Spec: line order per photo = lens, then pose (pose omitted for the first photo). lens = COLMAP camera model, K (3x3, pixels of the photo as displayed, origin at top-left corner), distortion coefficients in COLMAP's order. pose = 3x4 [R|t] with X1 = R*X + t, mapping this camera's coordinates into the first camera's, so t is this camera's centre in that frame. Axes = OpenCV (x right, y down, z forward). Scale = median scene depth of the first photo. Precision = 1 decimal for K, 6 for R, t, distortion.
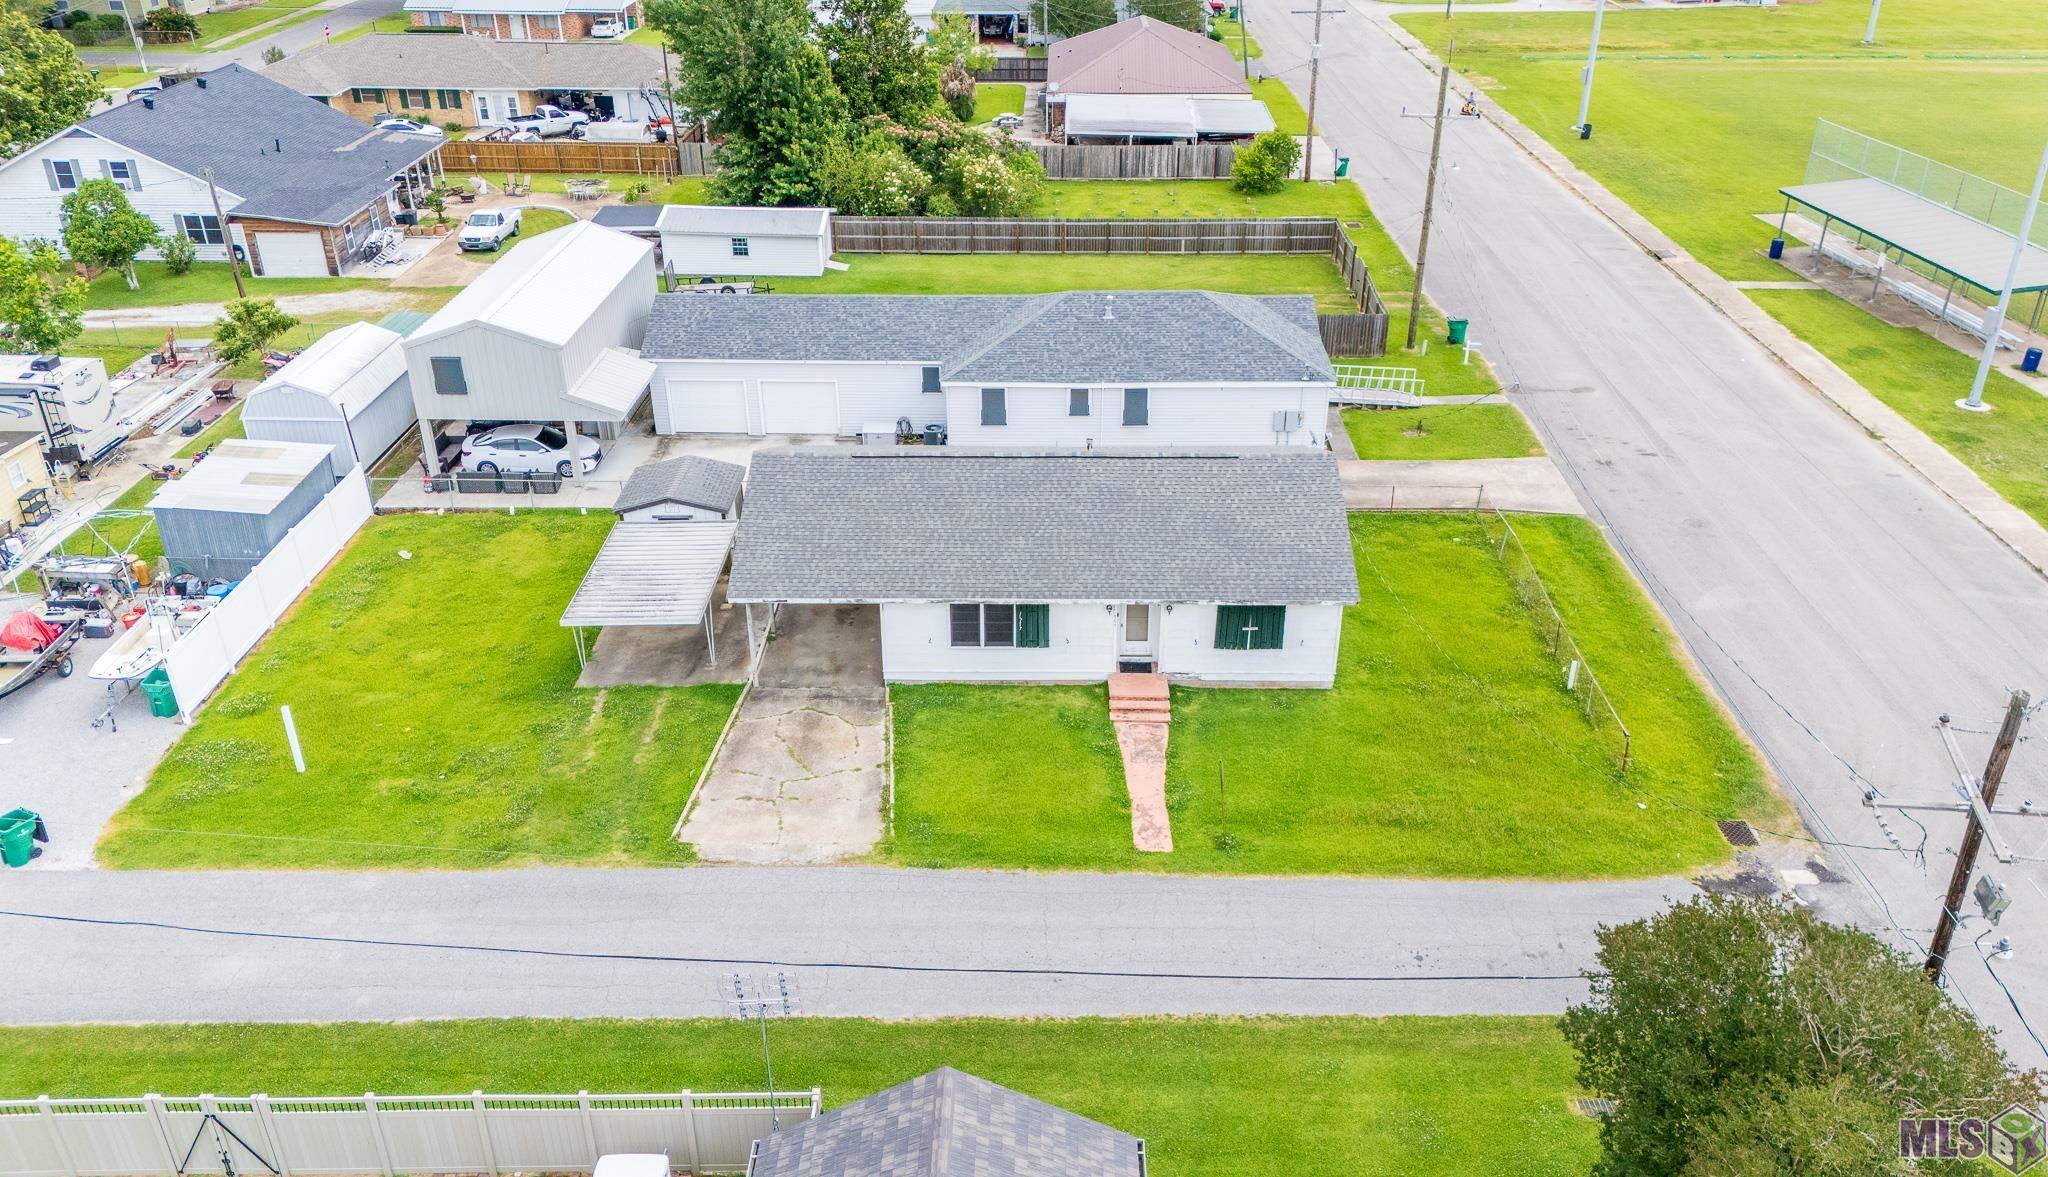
lens RADIAL K [[1534.6, 0, 1040.3], [0, 1534.6, 594.1], [0, 0, 1]] dist [0.070934, -0.083258]
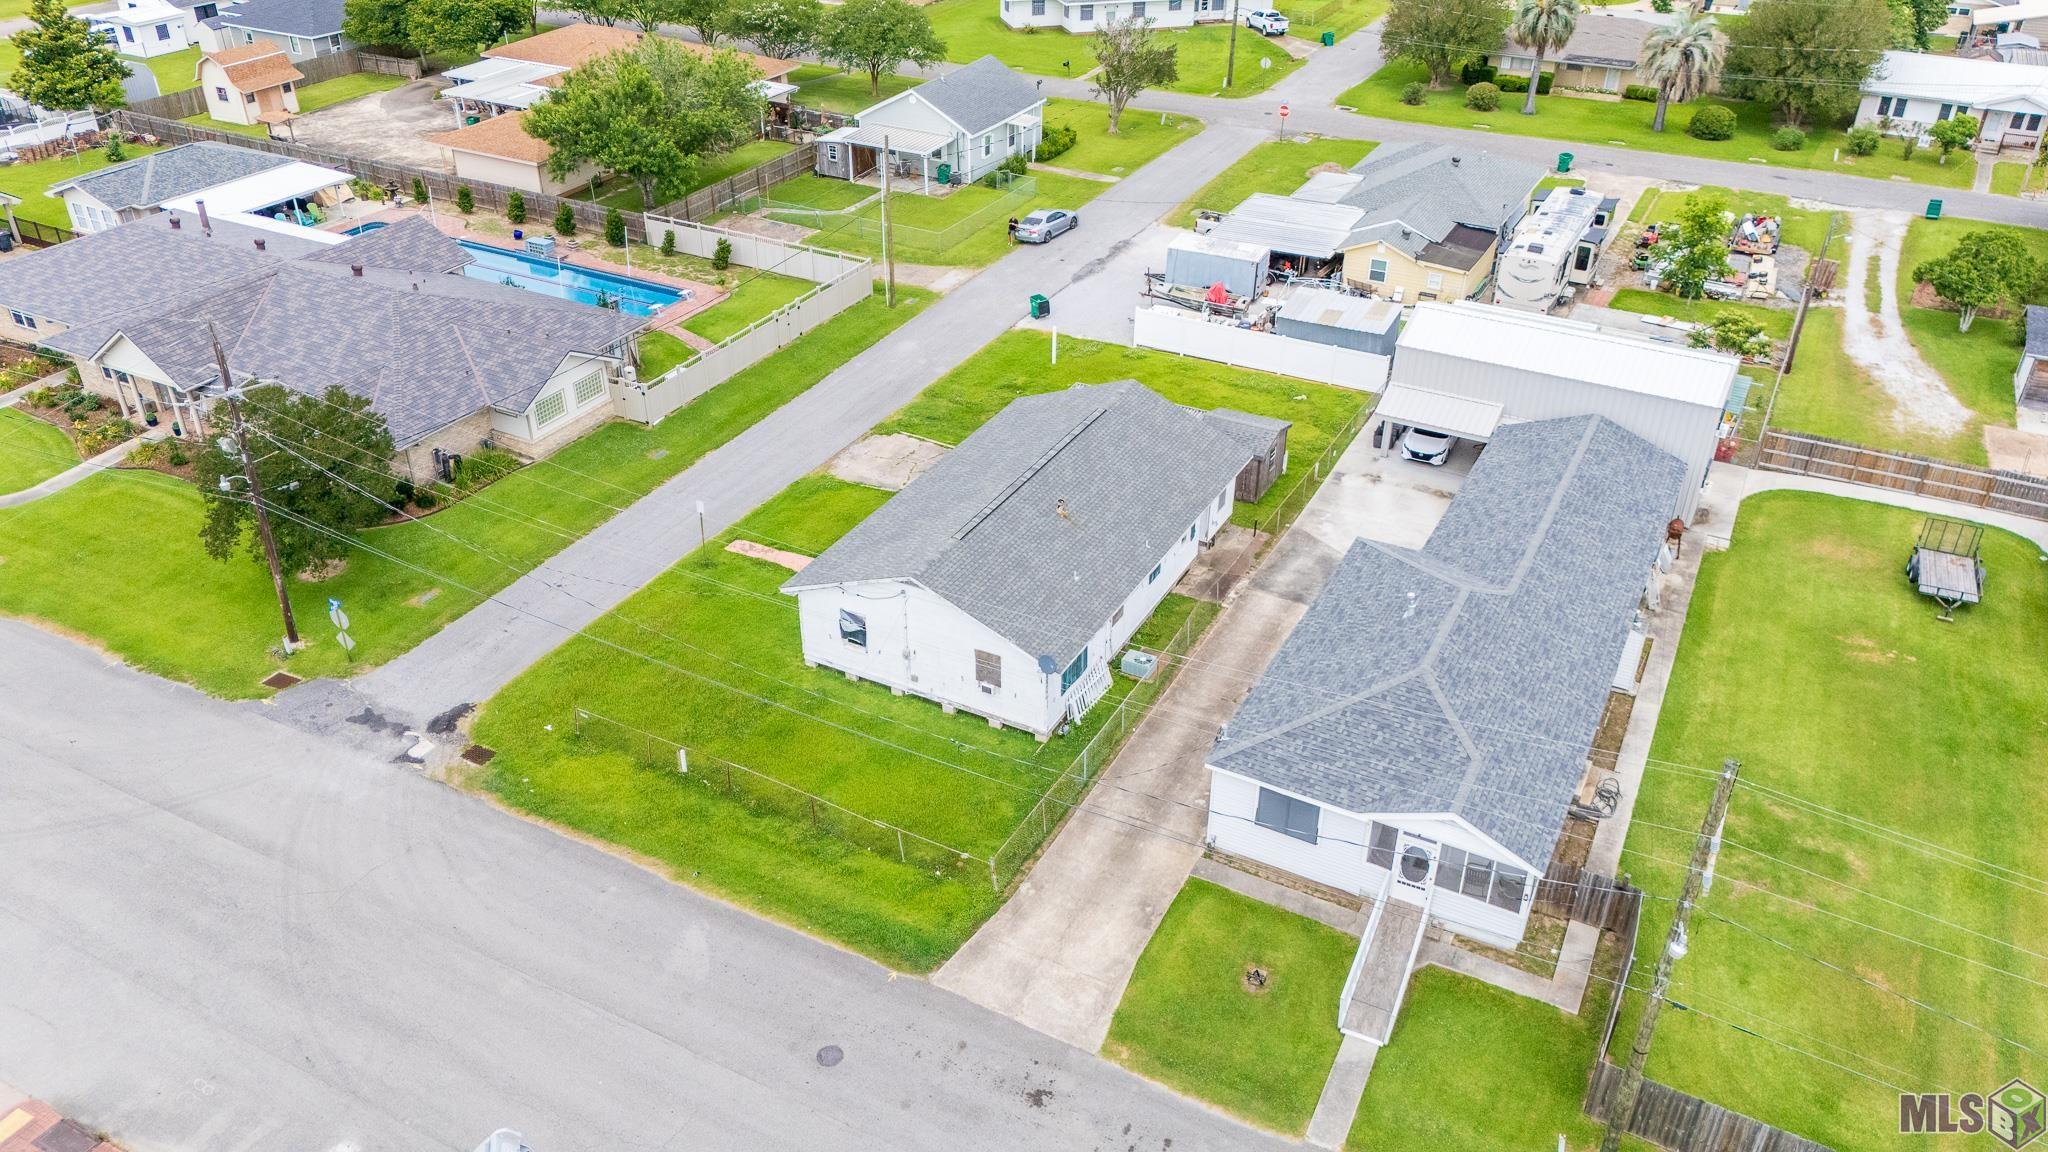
lens RADIAL K [[1490.8, 0, 1024.0], [0, 1490.8, 576.0], [0, 0, 1]] dist [0.093698, -0.119872]
pose [[-0.463020, 0.463475, -0.755515, 1.035543], [-0.427648, 0.629797, 0.648439, -0.880942], [0.776357, 0.623335, -0.093405, 1.270306]]
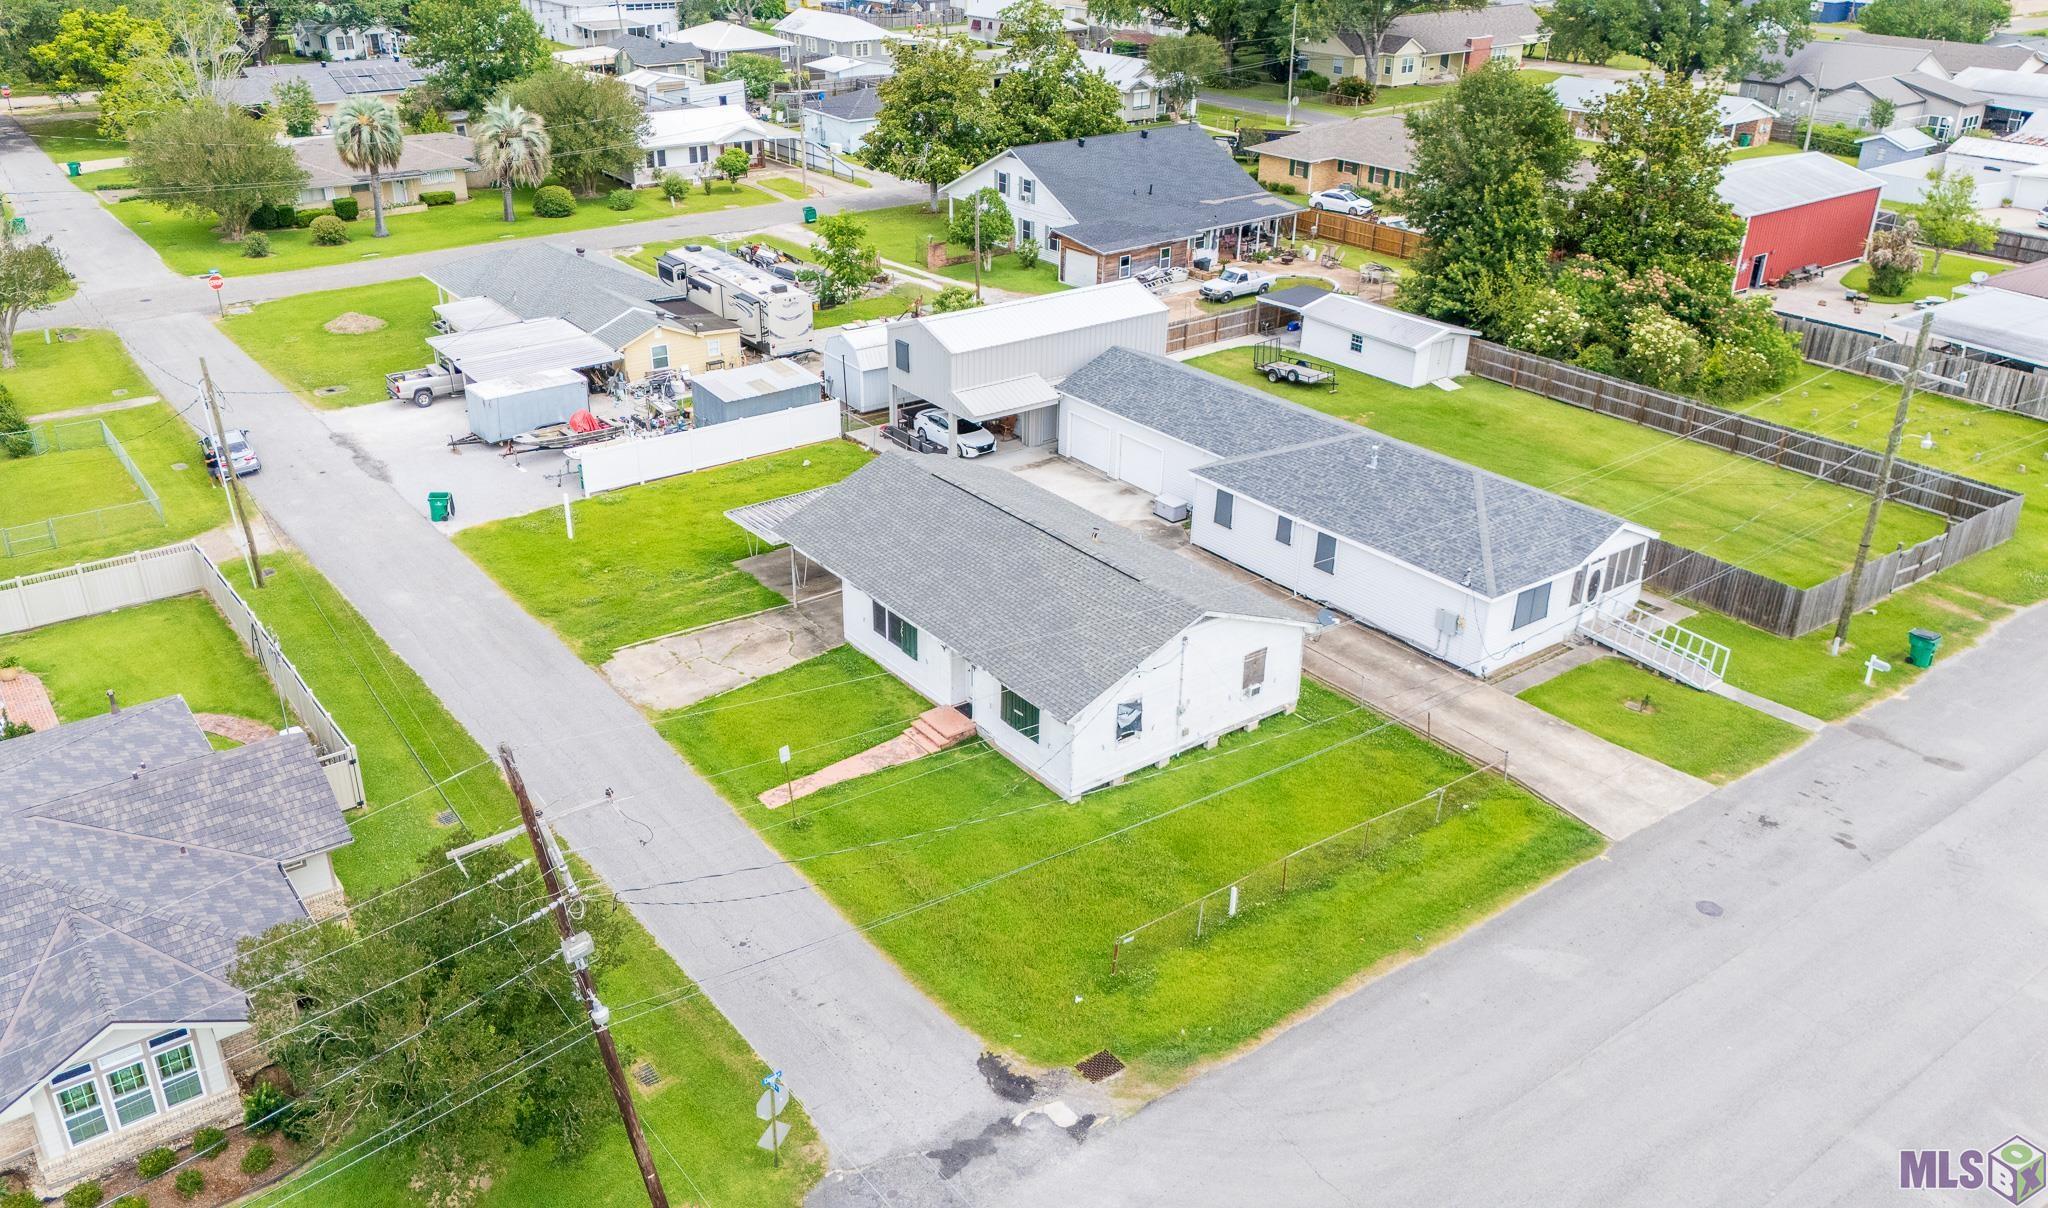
lens RADIAL K [[1565.3, 0, 964.3], [0, 1565.3, 608.2], [0, 0, 1]] dist [0.095912, -0.171203]
pose [[0.587221, 0.355001, -0.727424, 0.928102], [-0.384521, 0.913157, 0.135235, -0.187395], [0.712261, 0.200297, 0.672730, 0.210908]]
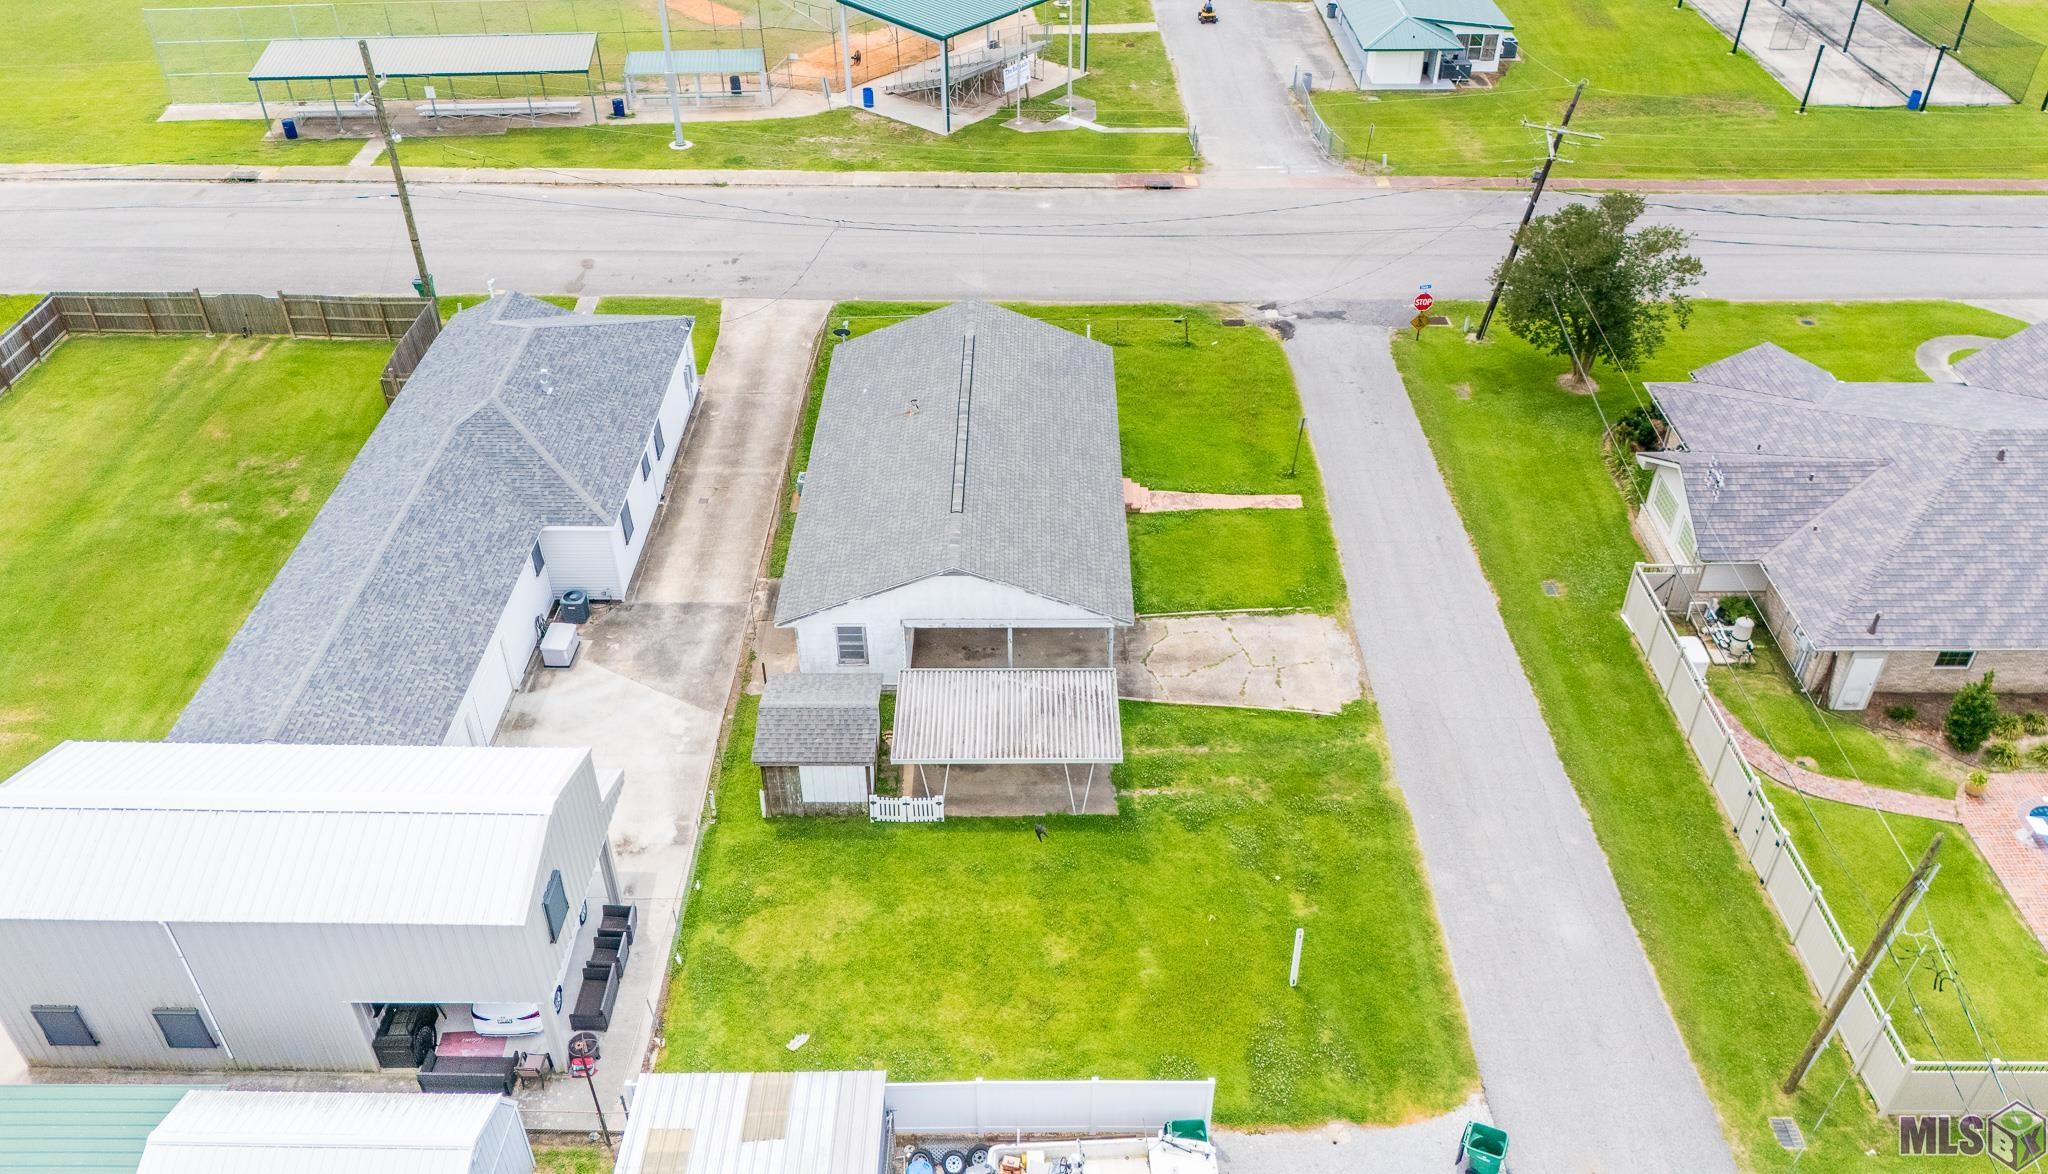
lens RADIAL K [[1534.6, 0, 1040.3], [0, 1534.6, 592.6], [0, 0, 1]] dist [0.070934, -0.083258]
pose [[-0.006814, -0.602138, 0.798363, -1.066465], [0.474422, 0.700862, 0.532650, -0.627359], [-0.880271, 0.382390, 0.280892, 0.751272]]
